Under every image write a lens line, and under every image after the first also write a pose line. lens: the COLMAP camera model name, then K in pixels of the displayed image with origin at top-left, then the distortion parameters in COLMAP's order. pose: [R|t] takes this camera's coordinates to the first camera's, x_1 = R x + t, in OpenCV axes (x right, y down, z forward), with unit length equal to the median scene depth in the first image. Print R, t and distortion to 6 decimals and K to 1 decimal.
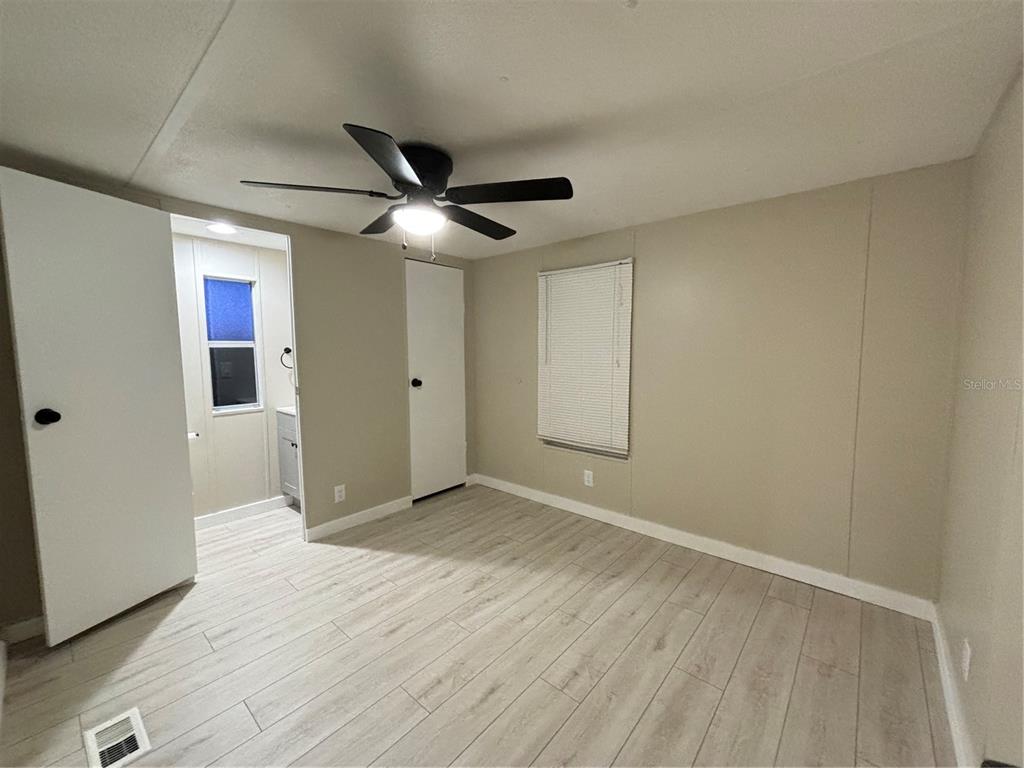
lens RADIAL K [[414.6, 0, 515.2], [0, 414.6, 382.4], [0, 0, 1]] dist [-0.000234, 0.000235]
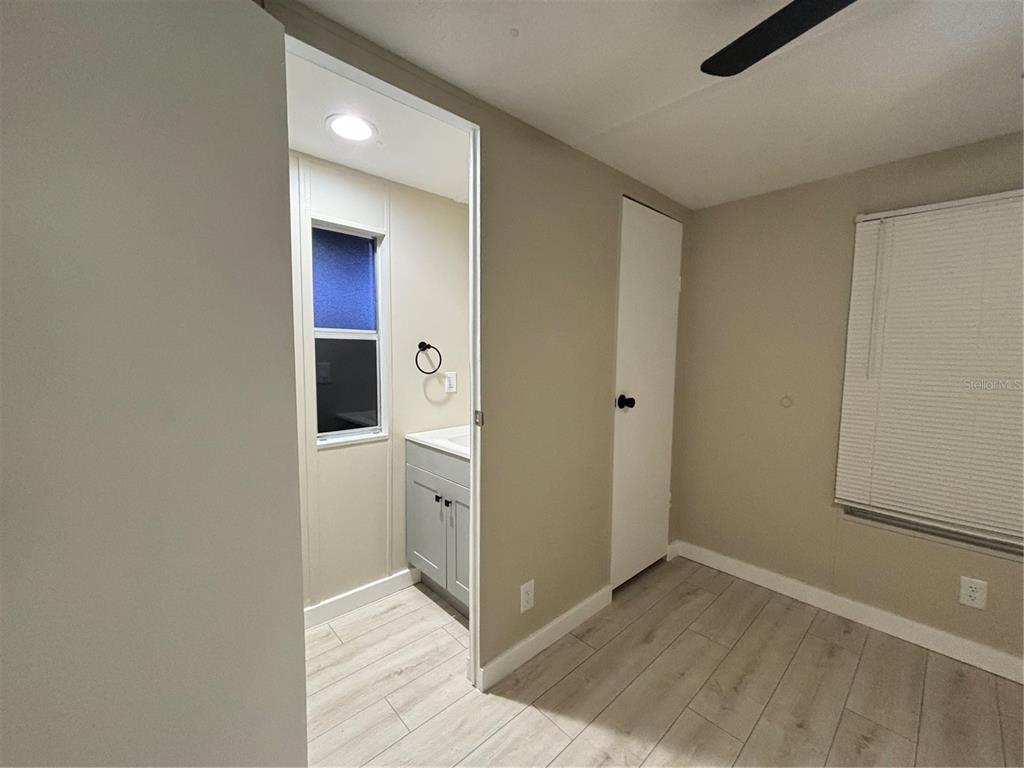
lens RADIAL K [[418.7, 0, 512.0], [0, 418.7, 384.0], [0, 0, 1]] dist [0.001546, 0.000204]
pose [[0.993627, 0.025882, -0.109706, -0.350982], [-0.026582, 0.999635, -0.004925, -0.018717], [0.109538, 0.007810, 0.993952, 0.382112]]
